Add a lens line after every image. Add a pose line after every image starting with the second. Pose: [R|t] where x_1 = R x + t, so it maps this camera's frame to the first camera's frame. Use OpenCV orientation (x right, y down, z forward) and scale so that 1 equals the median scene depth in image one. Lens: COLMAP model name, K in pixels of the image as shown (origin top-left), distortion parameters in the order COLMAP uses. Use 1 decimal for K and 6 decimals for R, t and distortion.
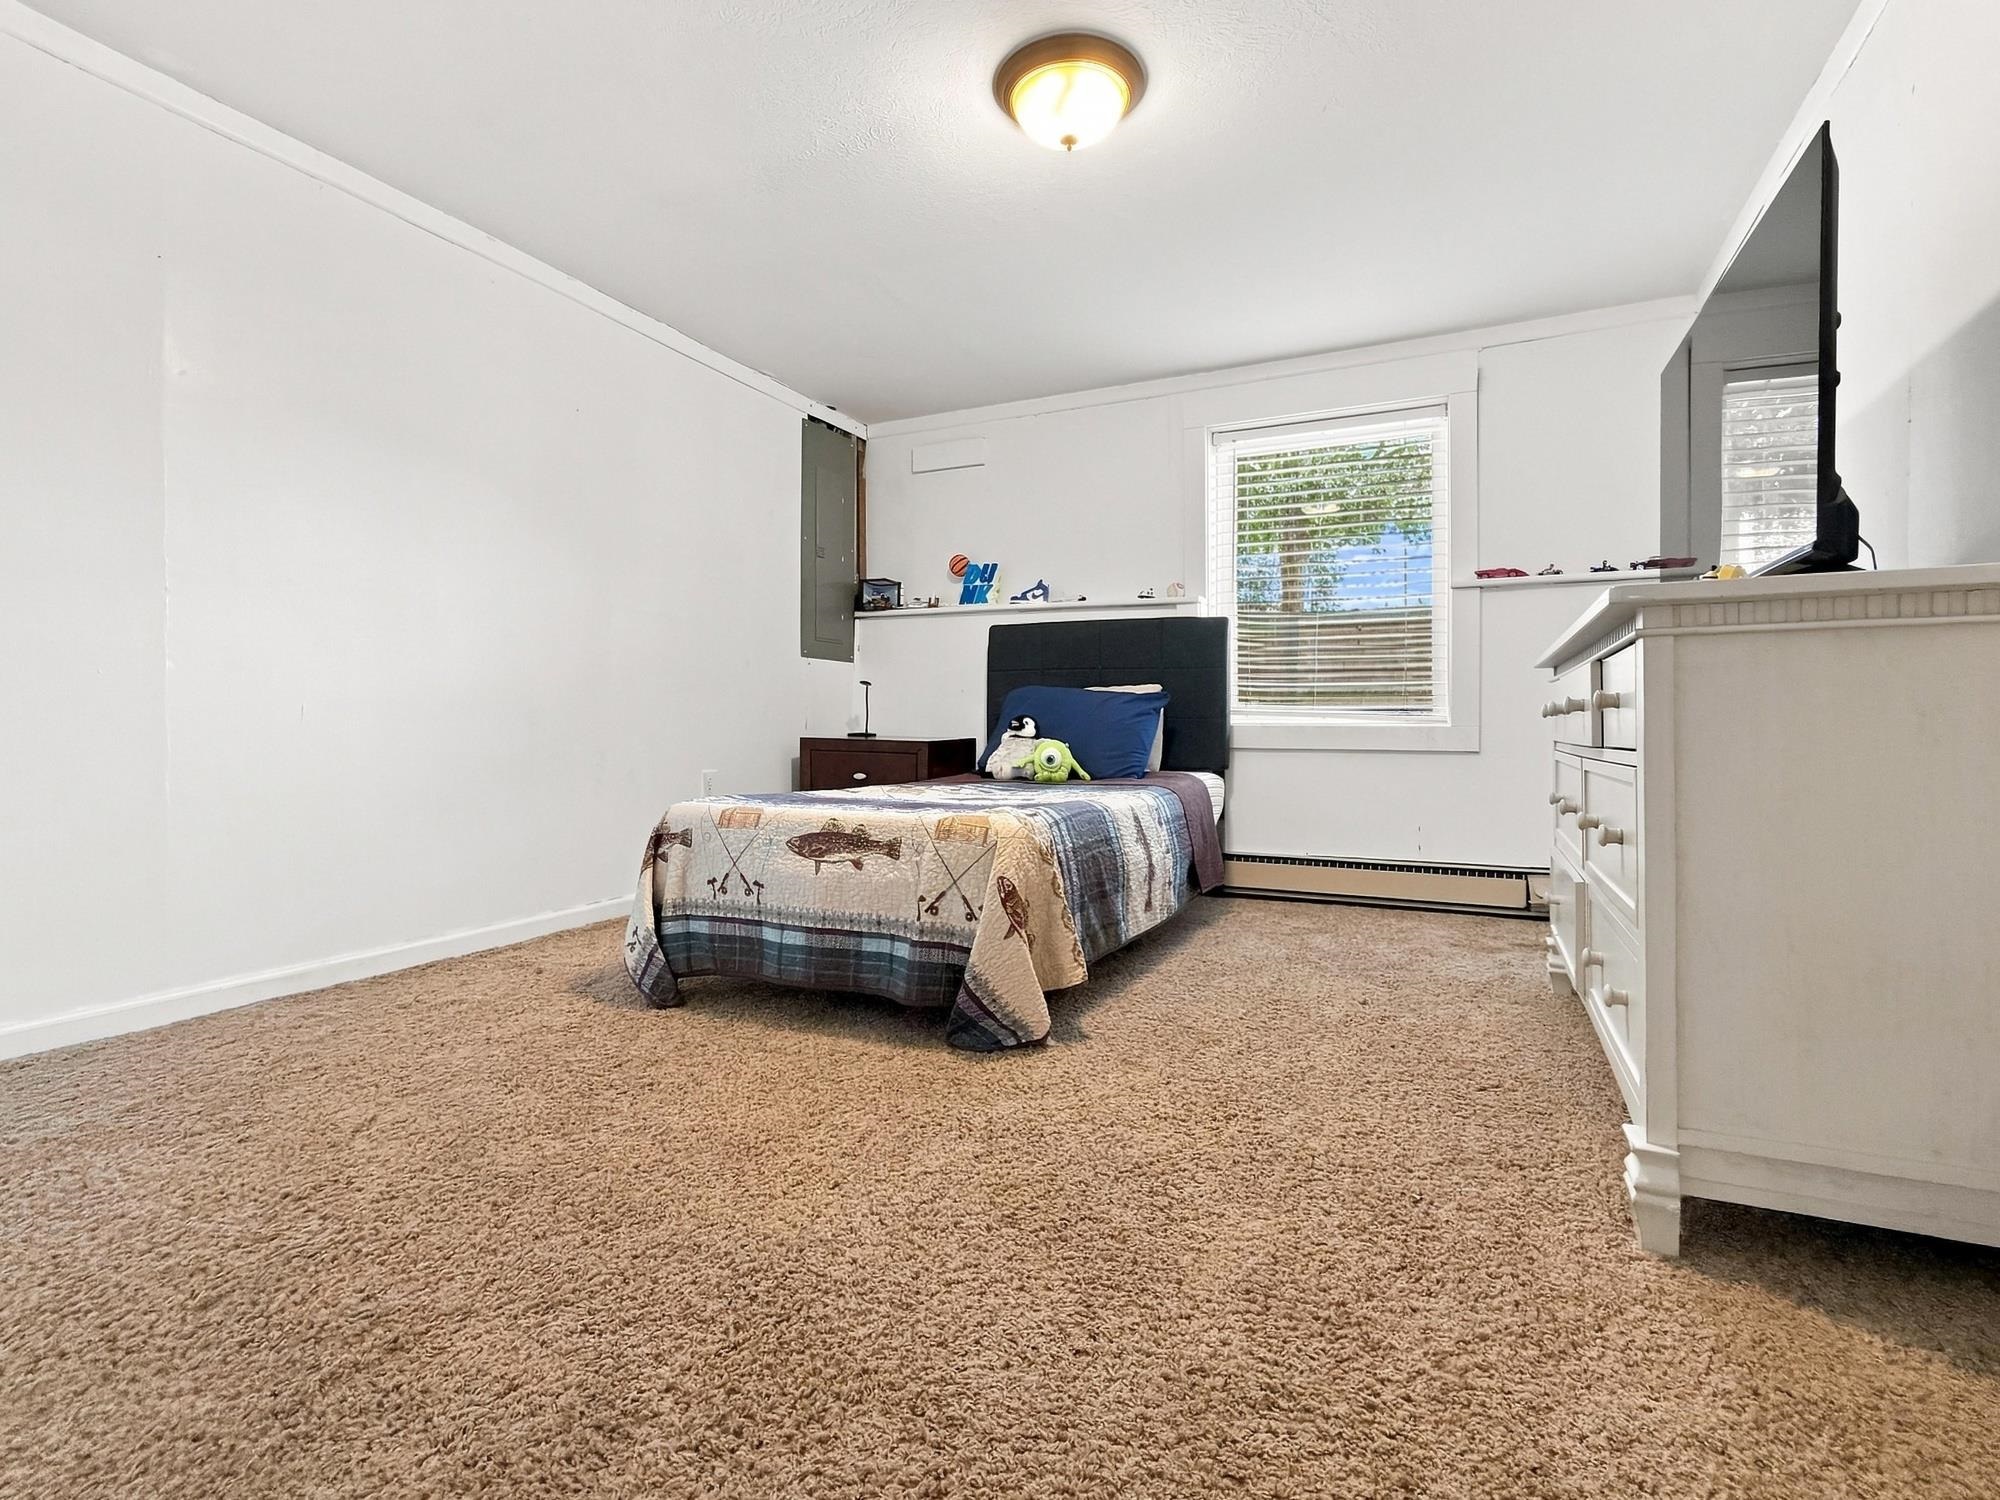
lens RADIAL K [[957.2, 0, 1000.1], [0, 957.2, 716.9], [0, 0, 1]] dist [-0.001291, -0.000084]
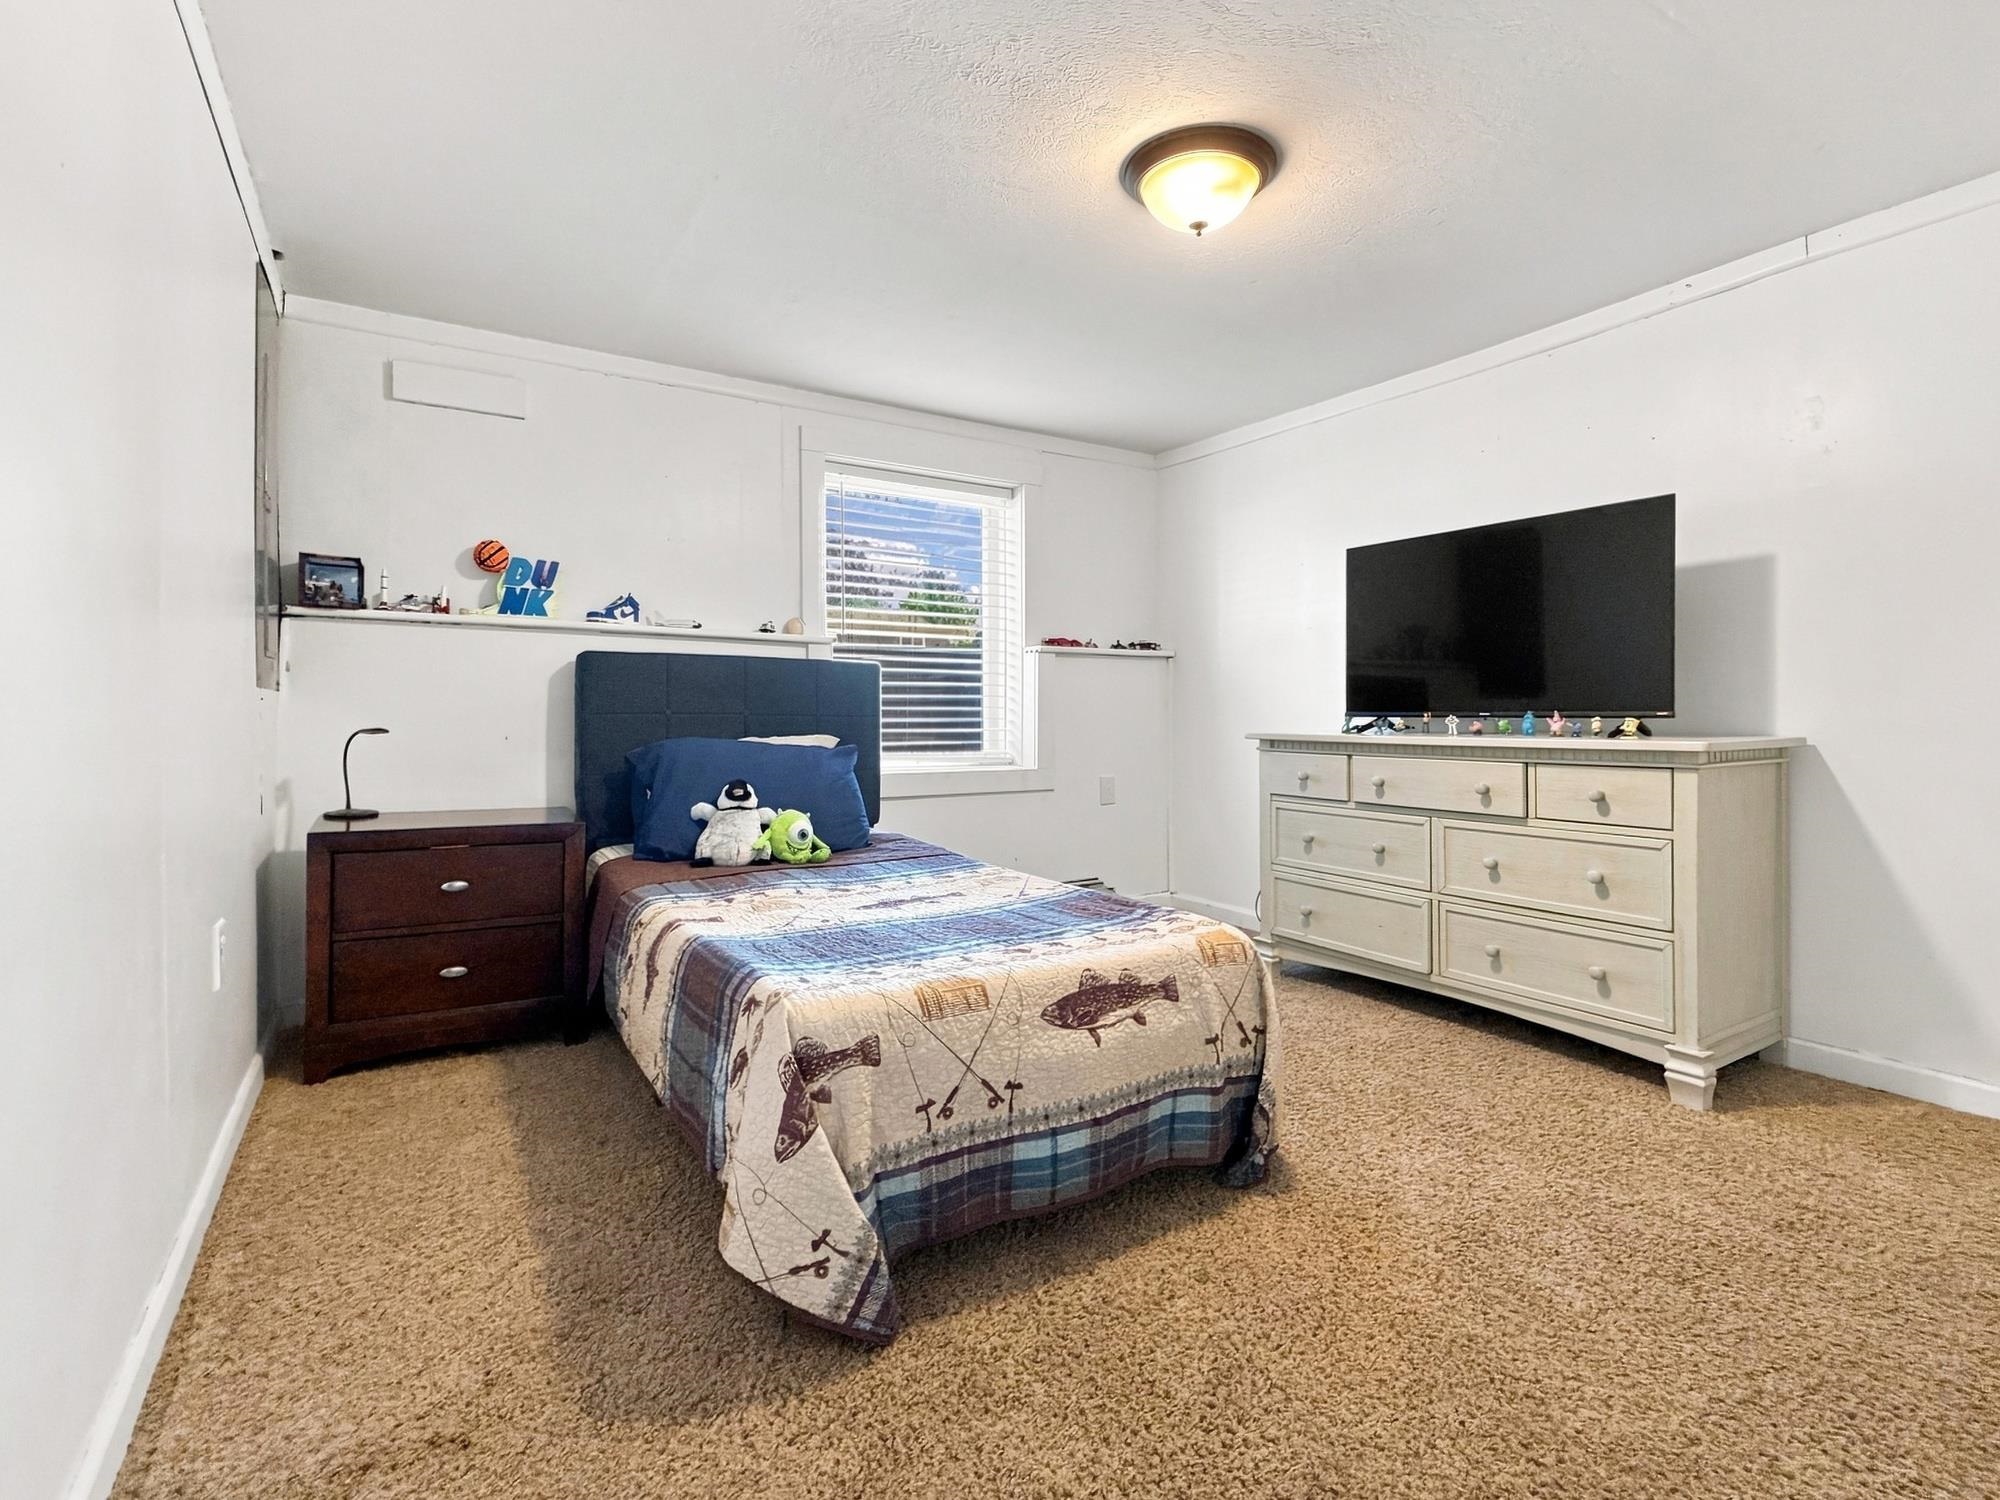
lens RADIAL K [[957.2, 0, 1000.1], [0, 957.2, 716.9], [0, 0, 1]] dist [-0.001291, -0.000084]
pose [[0.544081, -0.004054, 0.839023, -0.817506], [-0.007909, 0.999919, 0.009961, -0.099698], [-0.838996, -0.012055, 0.544005, 0.606752]]
